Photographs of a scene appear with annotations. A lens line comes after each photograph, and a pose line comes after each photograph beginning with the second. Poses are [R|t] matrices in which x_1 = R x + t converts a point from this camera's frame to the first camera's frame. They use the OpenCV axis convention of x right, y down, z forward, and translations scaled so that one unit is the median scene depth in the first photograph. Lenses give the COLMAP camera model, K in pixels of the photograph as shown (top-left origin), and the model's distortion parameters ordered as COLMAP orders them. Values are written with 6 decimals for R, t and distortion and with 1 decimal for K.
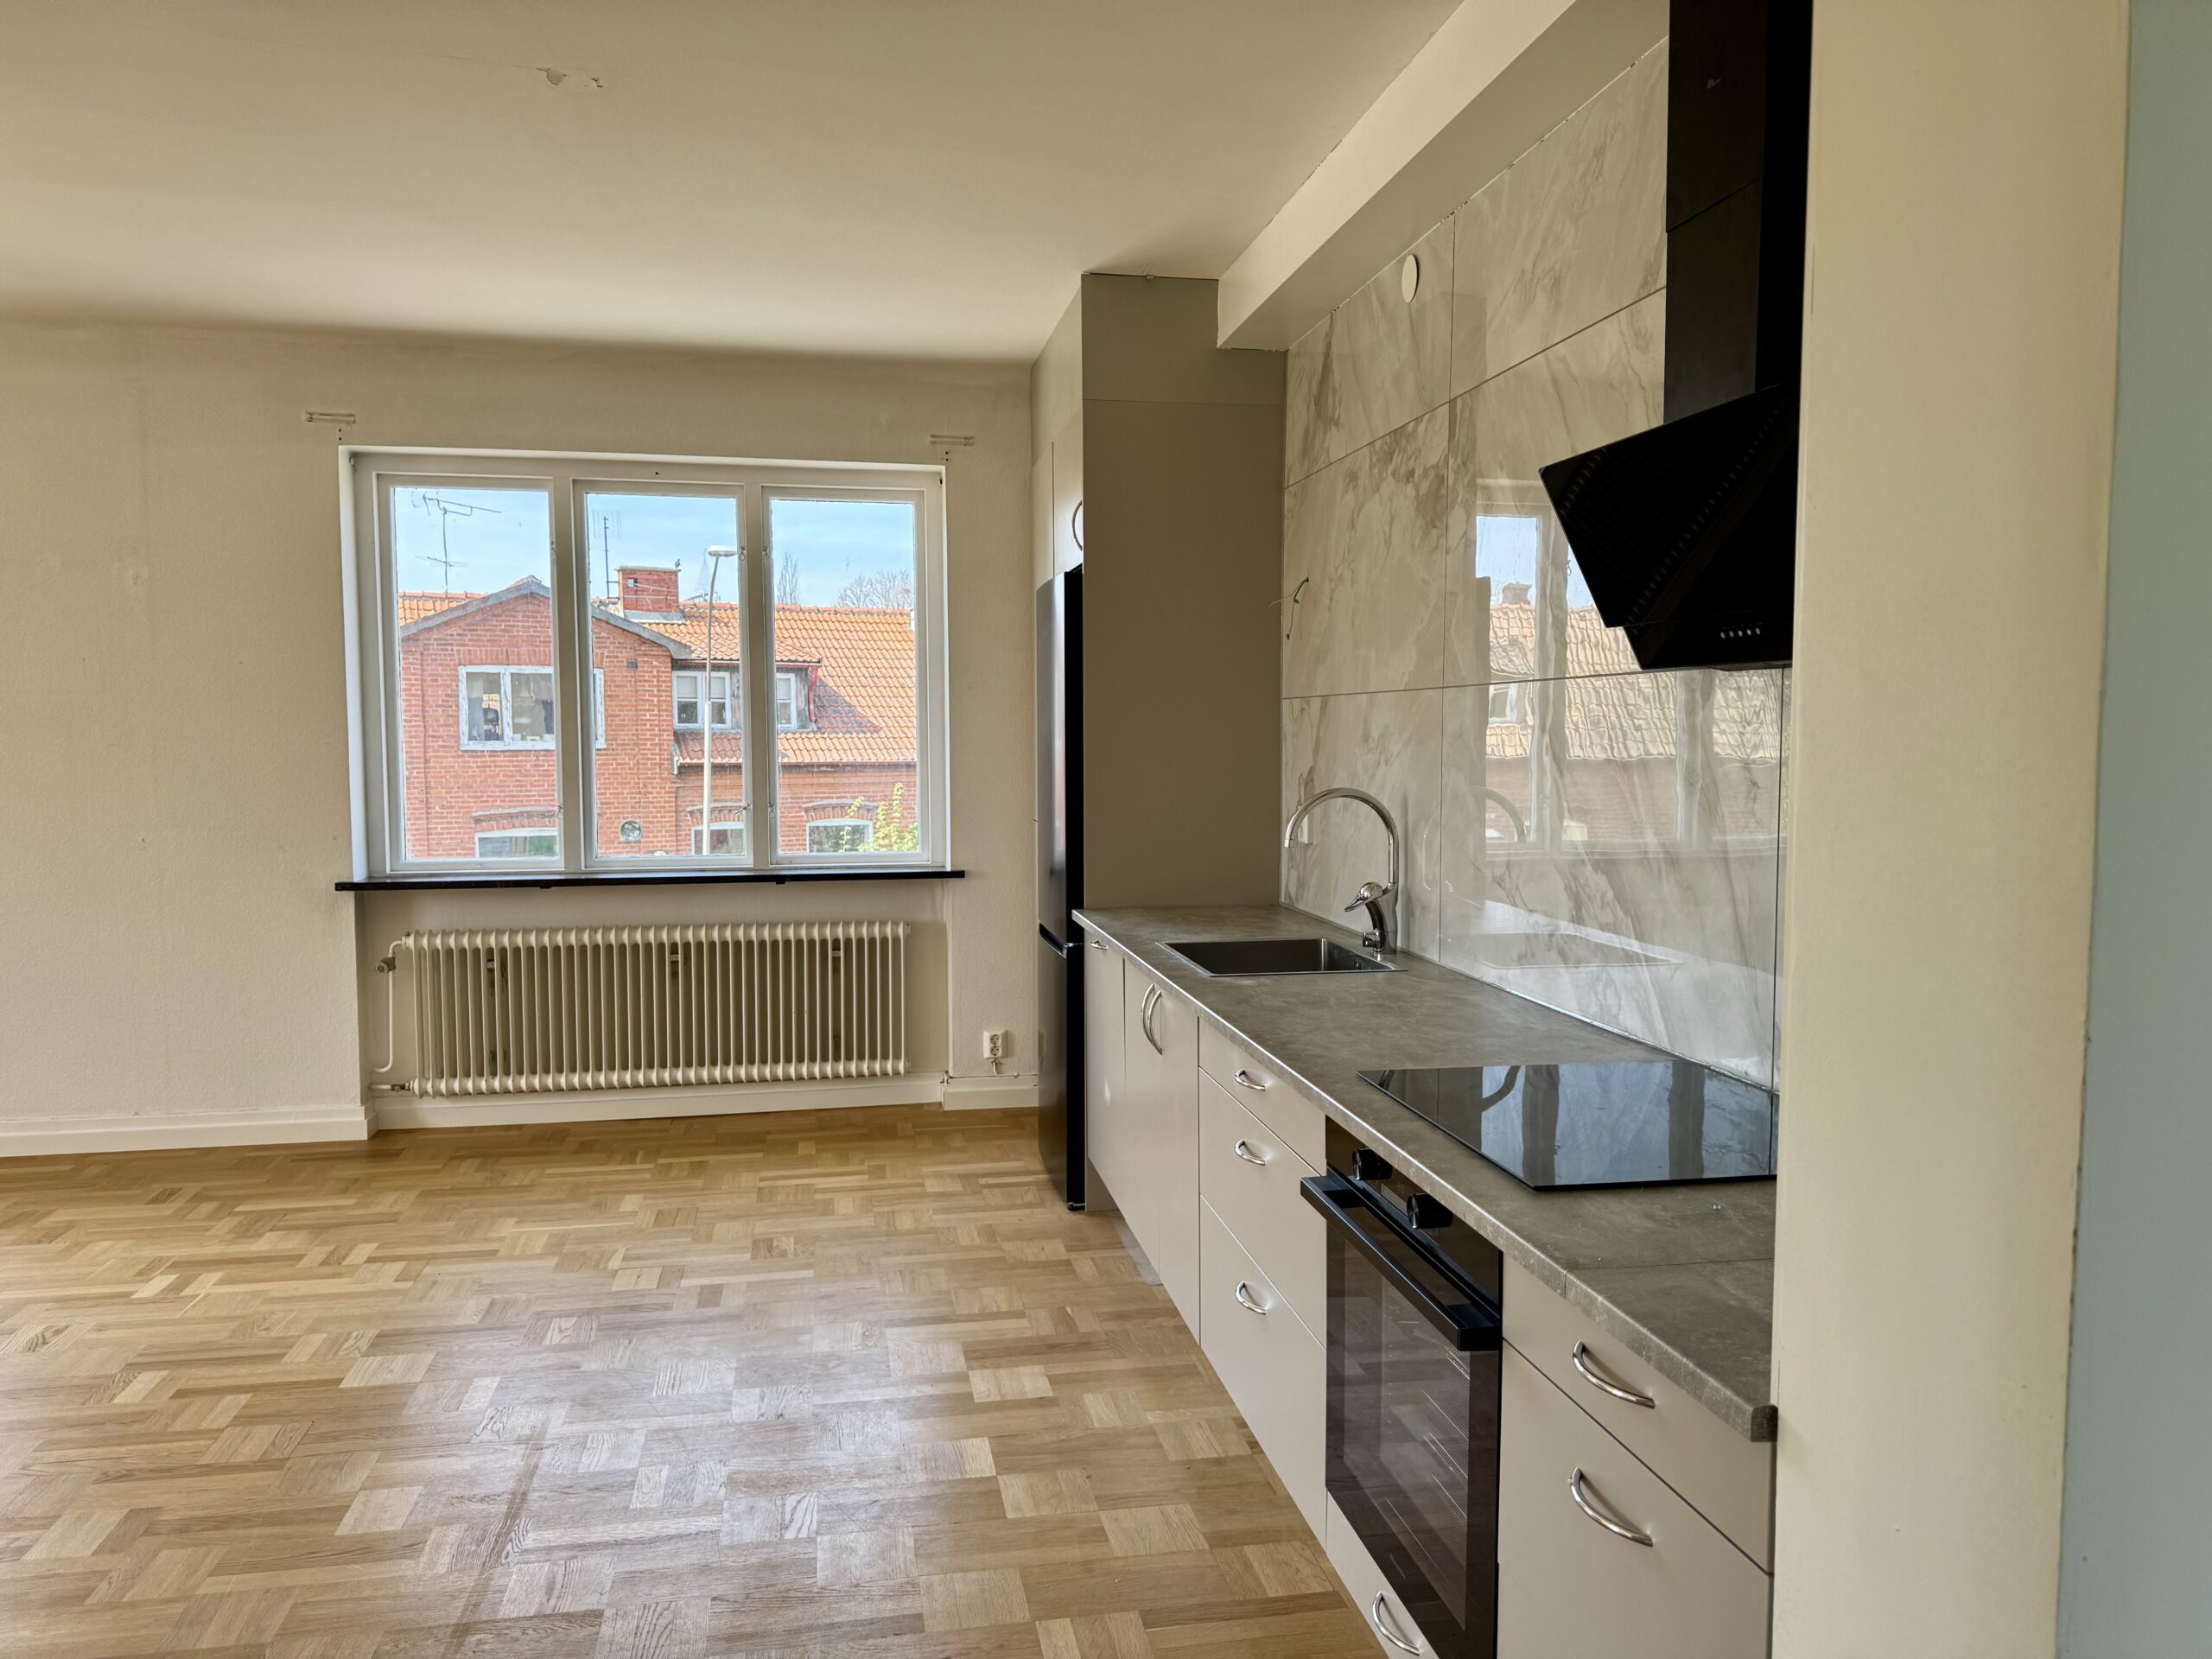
lens RADIAL K [[1542.5, 0, 1103.9], [0, 1542.5, 832.0], [0, 0, 1]] dist [0.058036, -0.063184]
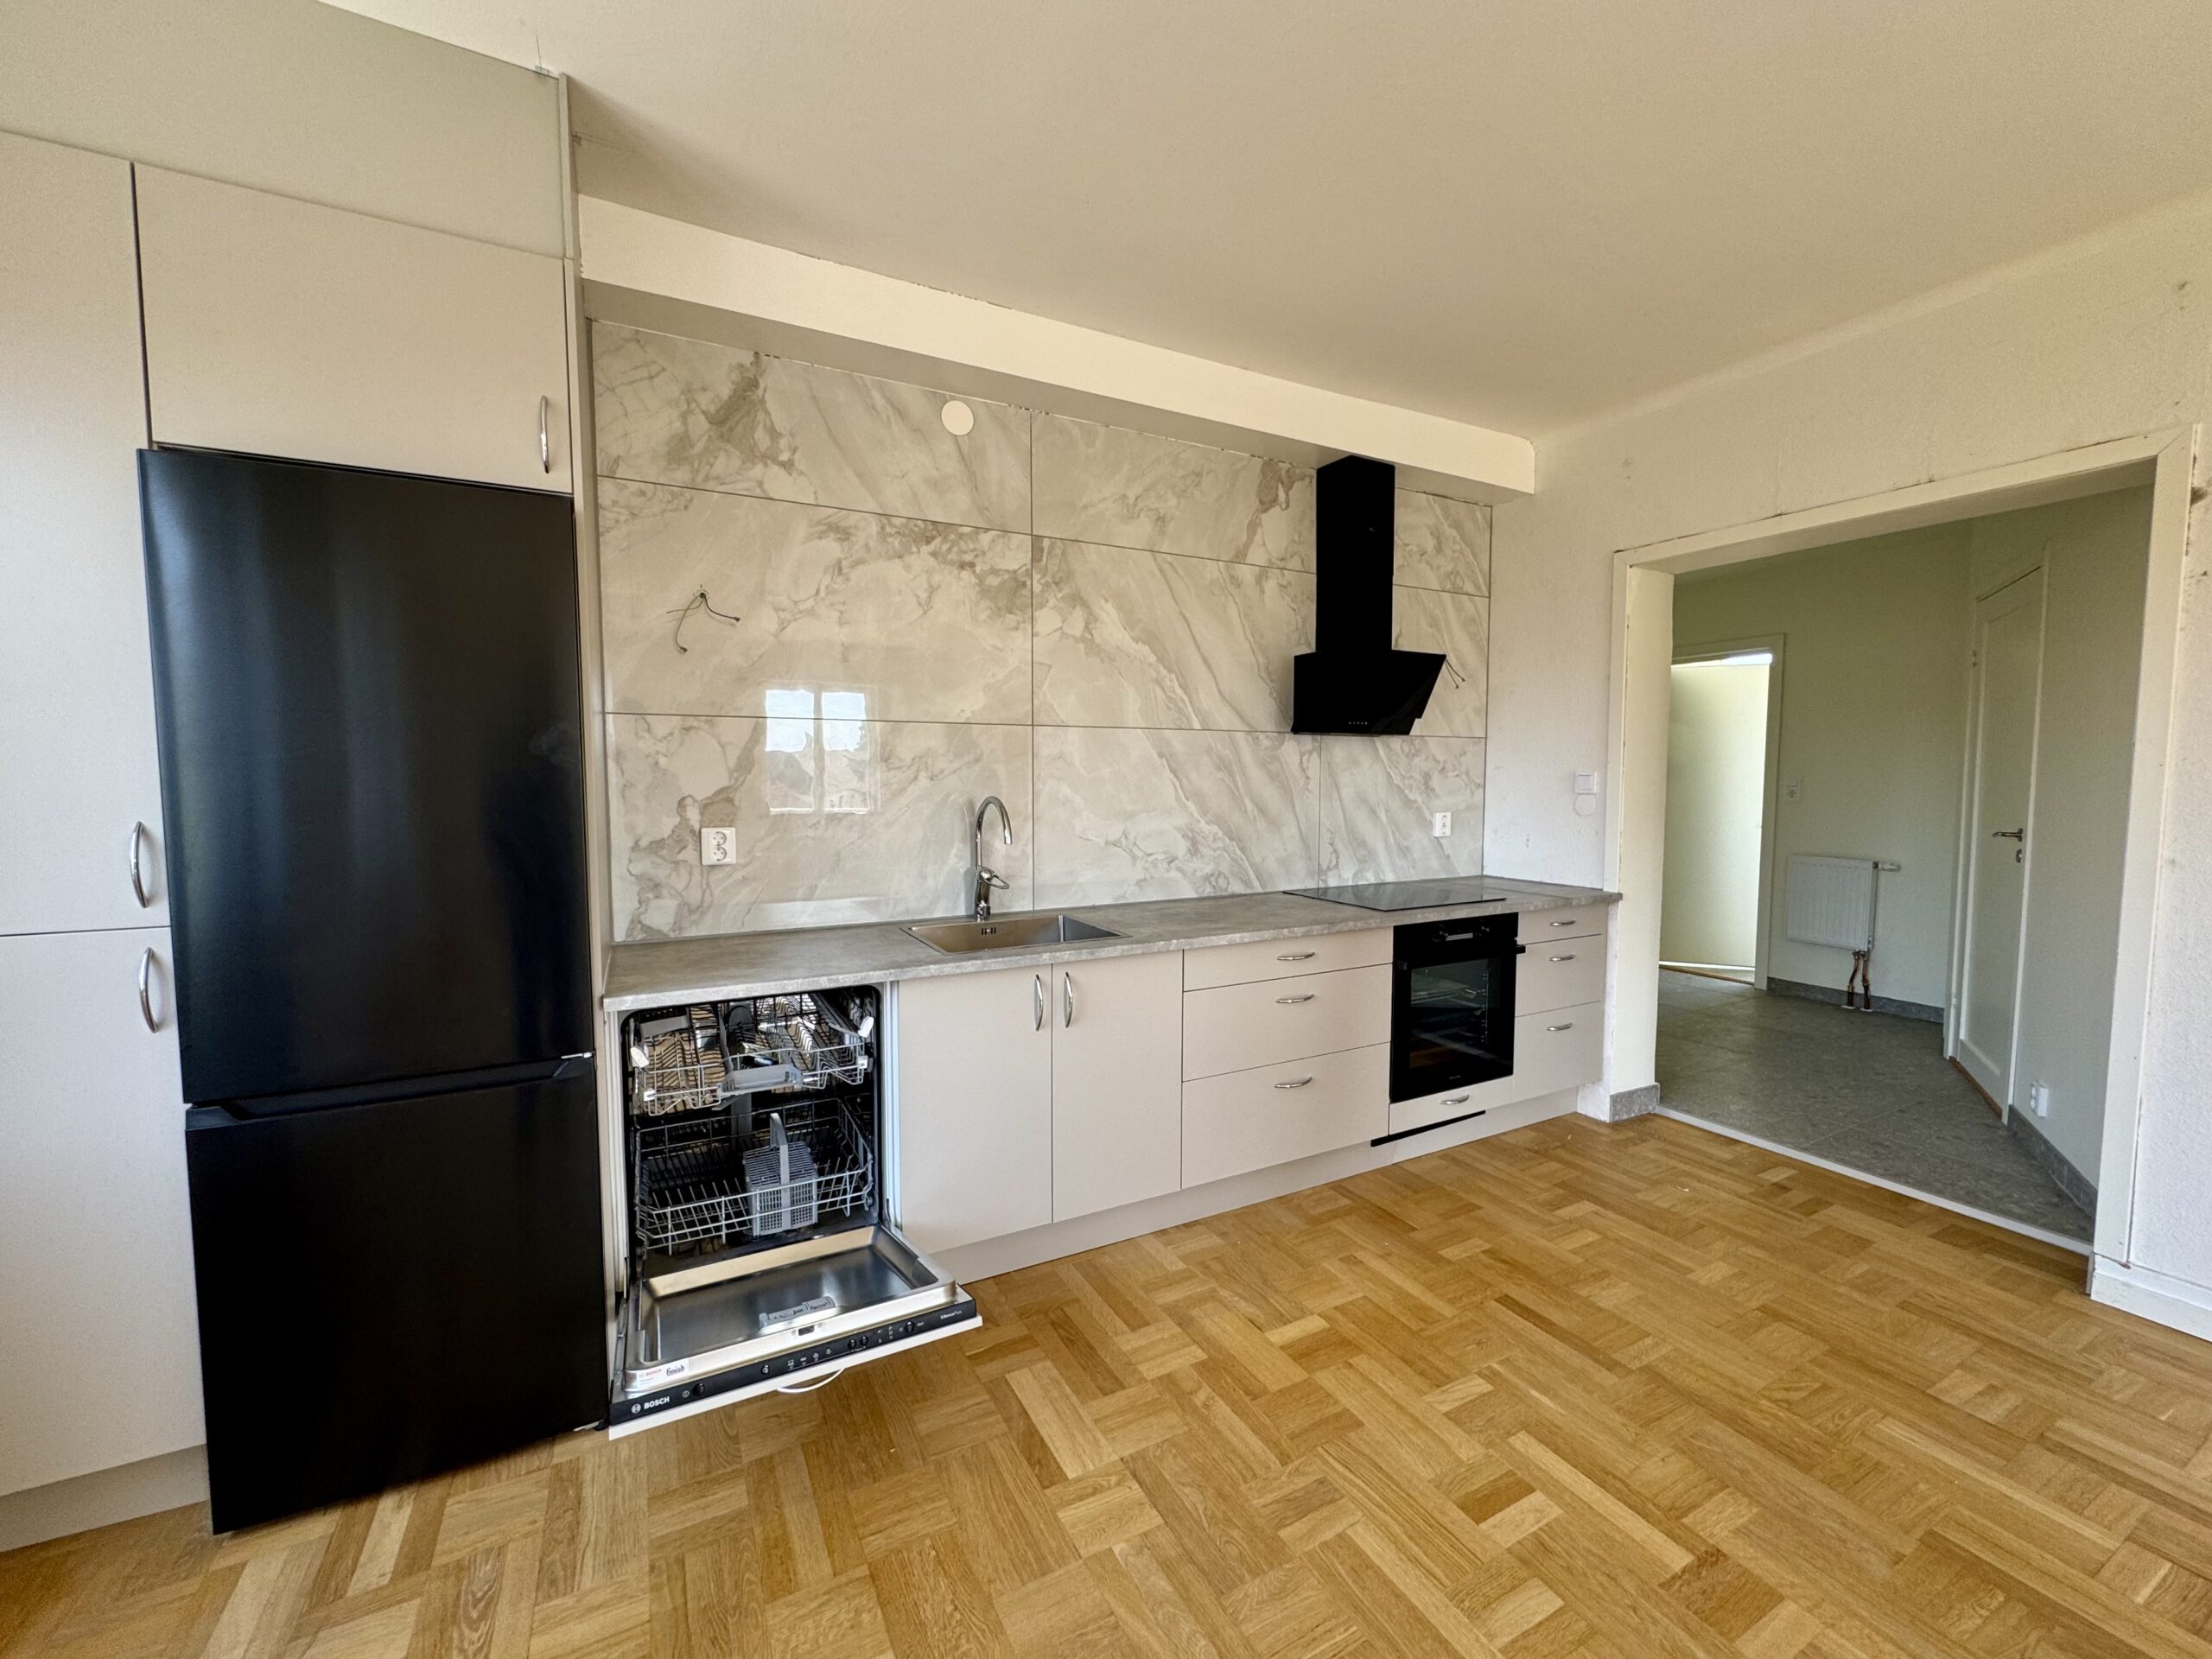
lens RADIAL K [[888.8, 0, 1103.7], [0, 888.8, 833.4], [0, 0, 1]] dist [-0.003352, 0.000670]
pose [[-0.304274, -0.055135, 0.950988, -0.554851], [0.067956, 0.994524, 0.079402, -0.047856], [-0.950157, 0.088785, -0.298861, 1.071602]]
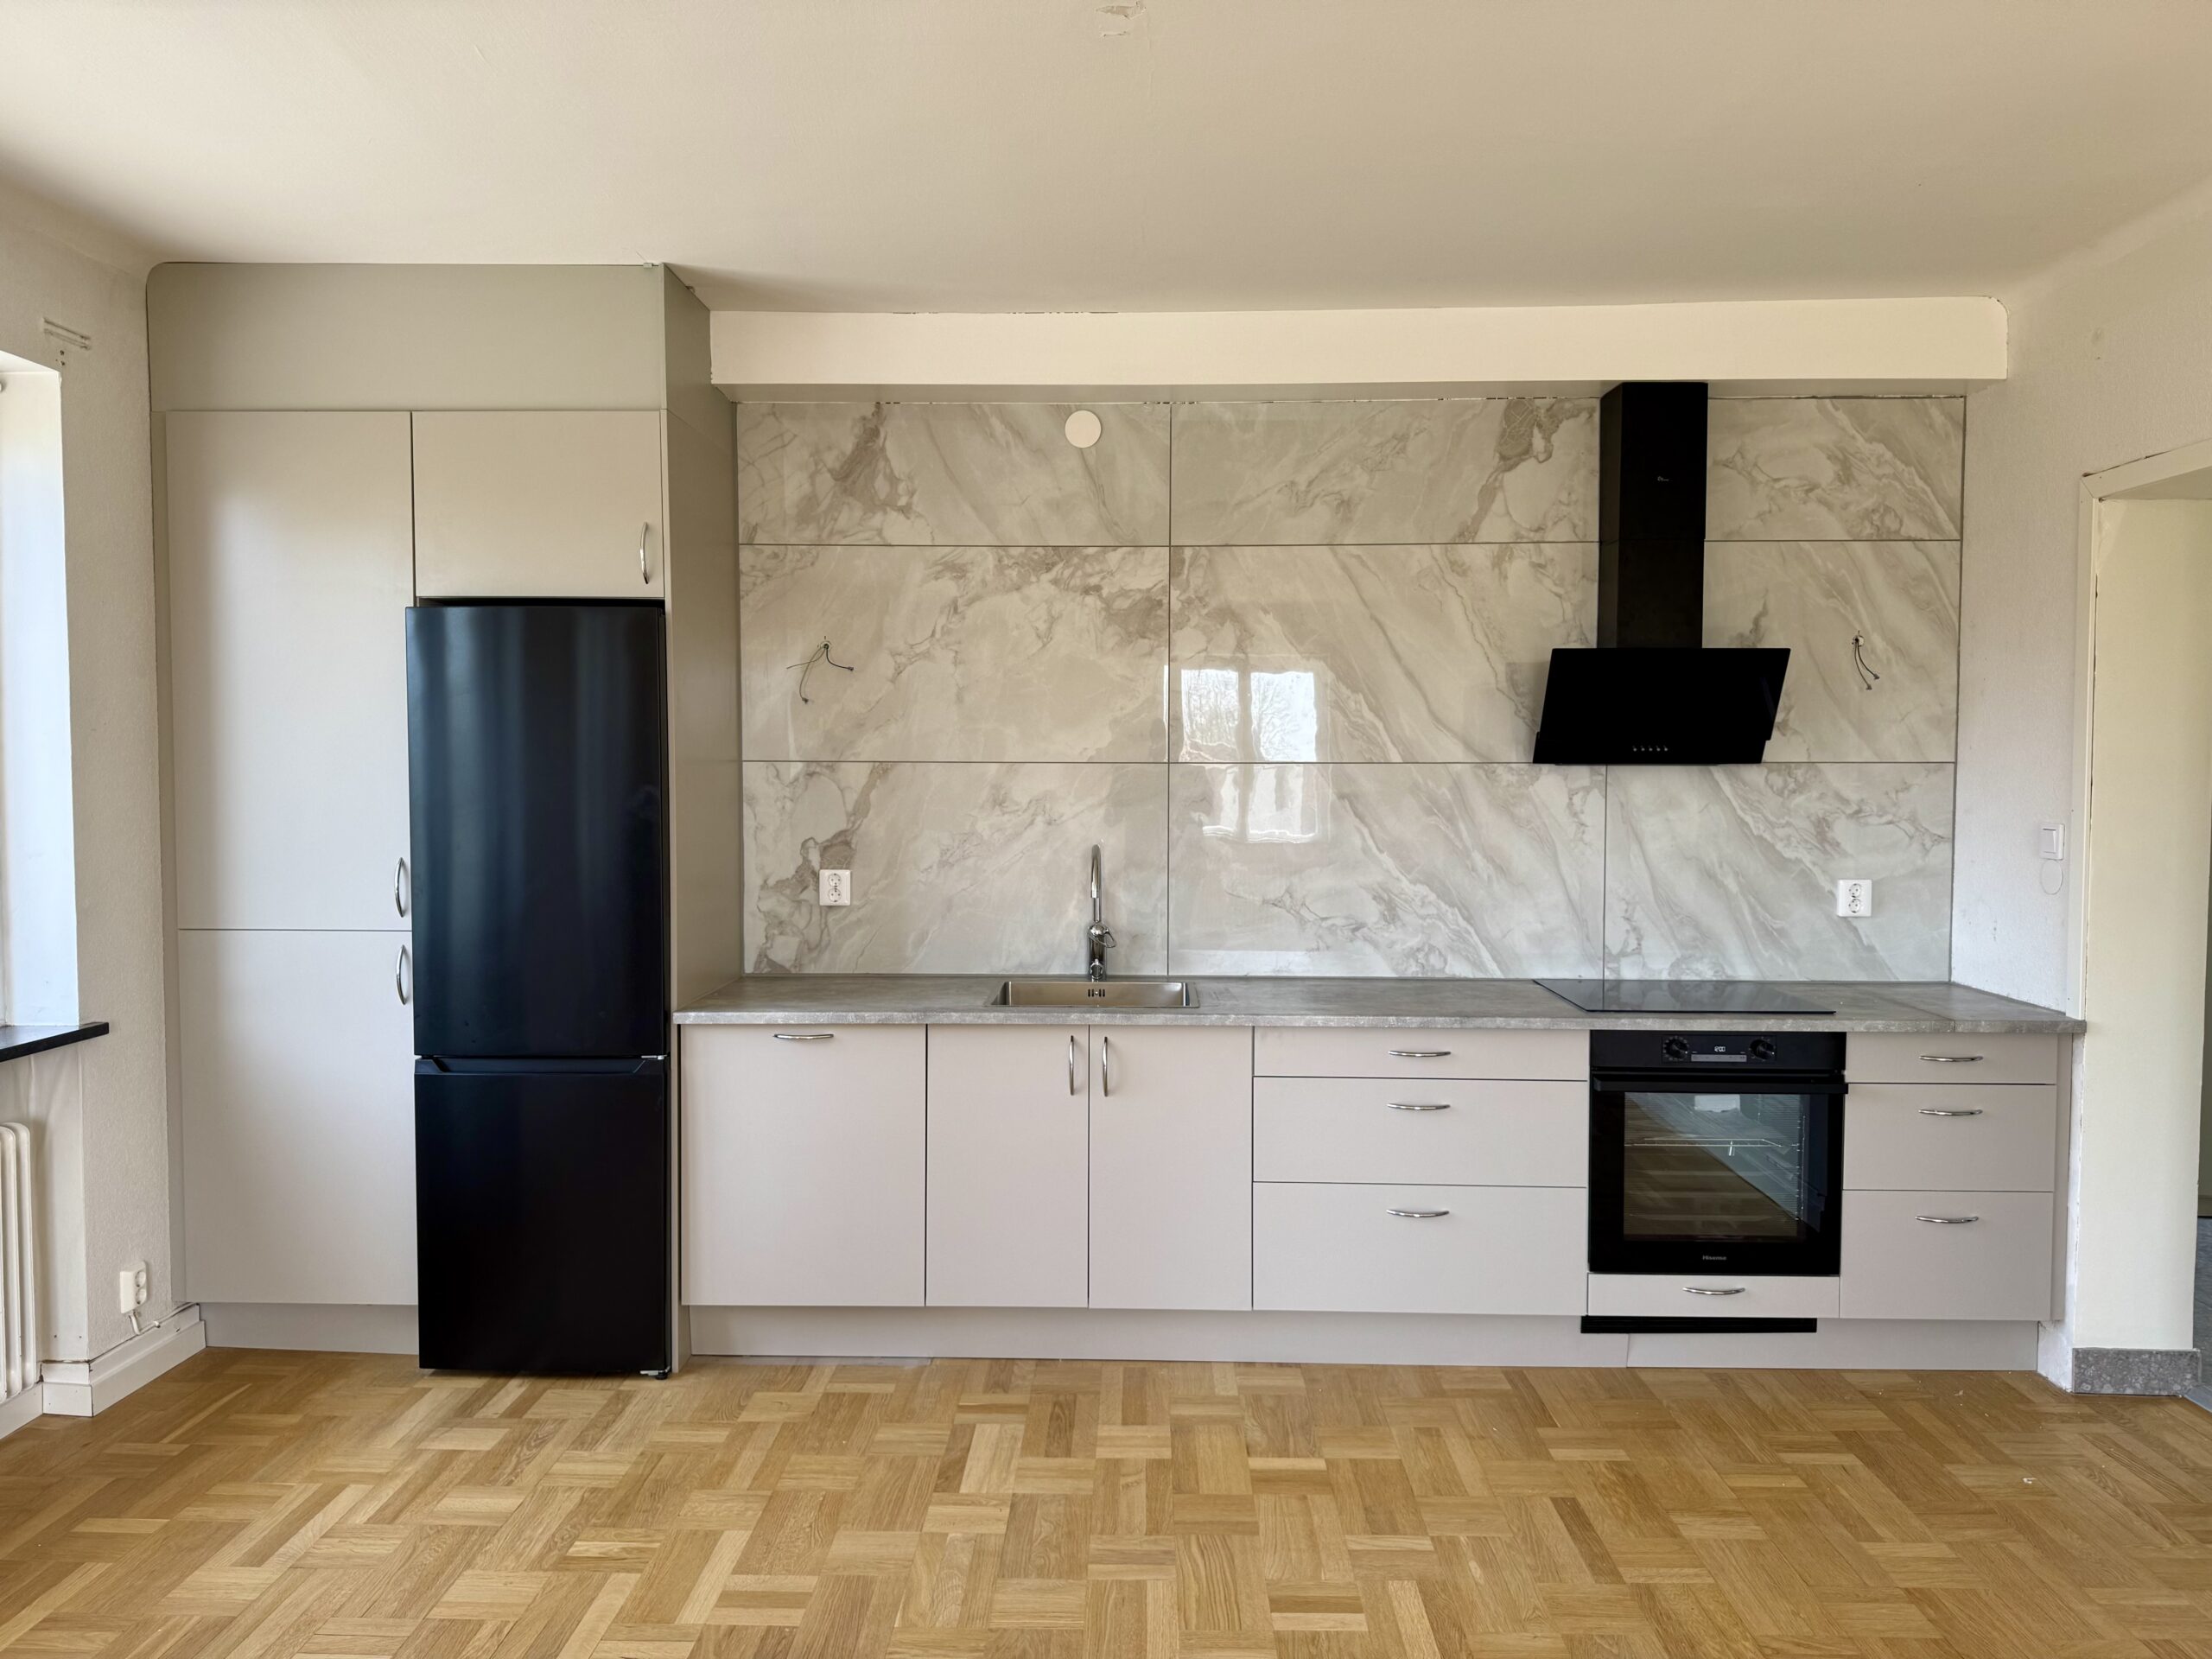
lens RADIAL K [[1542.5, 0, 1088.7], [0, 1542.5, 833.7], [0, 0, 1]] dist [0.058036, -0.063184]
pose [[0.205525, -0.035324, 0.978014, -0.945205], [0.064036, 0.997692, 0.022578, -0.060638], [-0.976554, 0.057988, 0.207313, 0.715249]]
